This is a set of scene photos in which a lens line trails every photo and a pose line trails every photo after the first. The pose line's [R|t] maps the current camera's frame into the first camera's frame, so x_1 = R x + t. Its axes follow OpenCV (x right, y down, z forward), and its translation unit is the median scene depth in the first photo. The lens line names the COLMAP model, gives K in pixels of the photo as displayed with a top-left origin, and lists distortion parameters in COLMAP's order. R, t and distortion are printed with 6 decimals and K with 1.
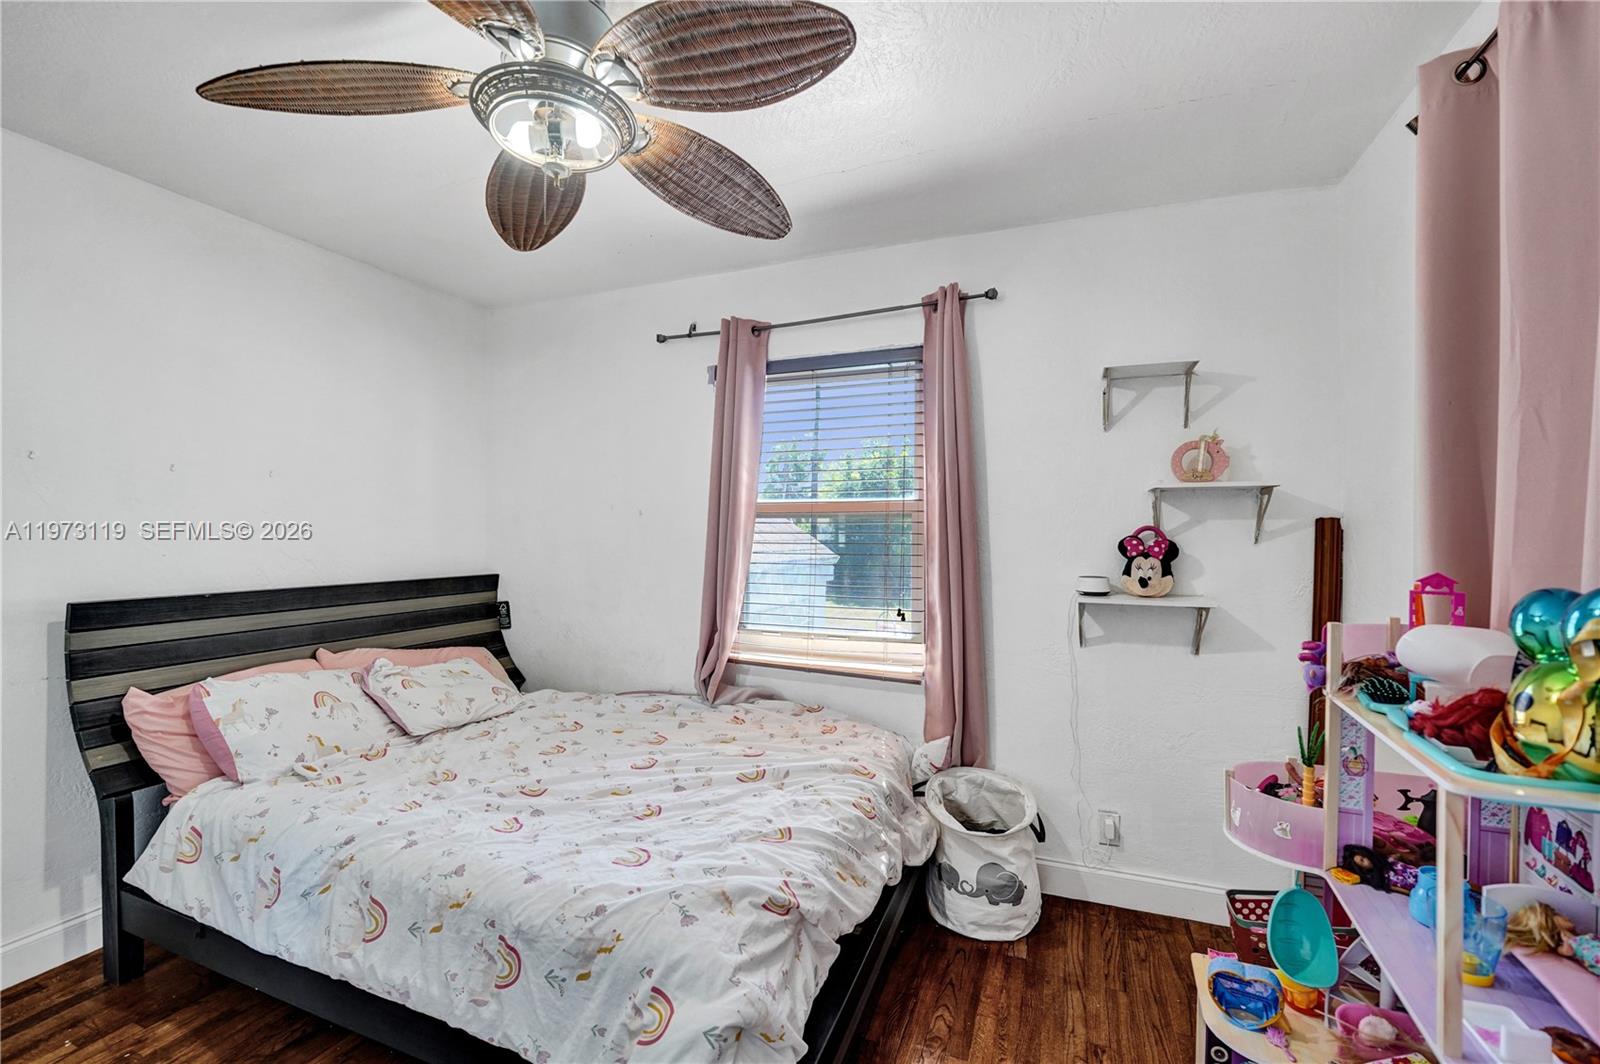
lens RADIAL K [[667.6, 0, 797.6], [0, 667.6, 542.3], [0, 0, 1]] dist [-0.027743, 0.000140]
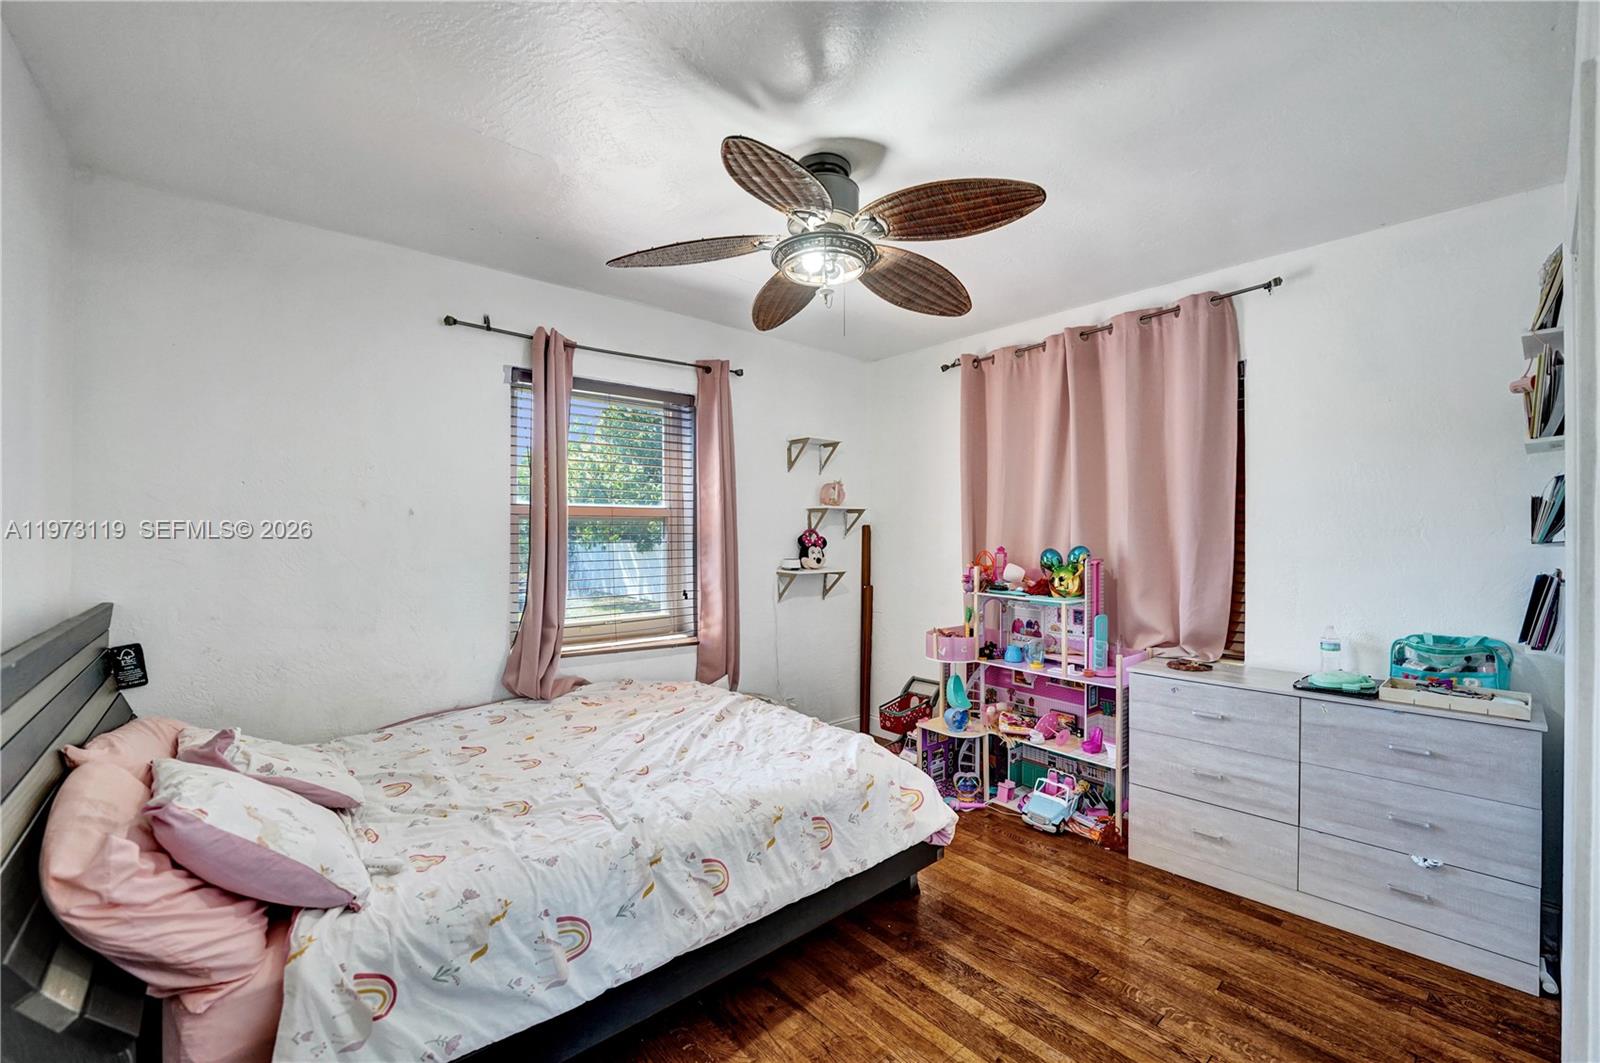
lens RADIAL K [[667.6, 0, 797.6], [0, 667.6, 541.8], [0, 0, 1]] dist [-0.027743, 0.000140]
pose [[0.454955, -0.017645, 0.890339, -1.032093], [0.013767, 0.999824, 0.012780, -0.012441], [-0.890408, 0.006443, 0.455118, 0.217542]]
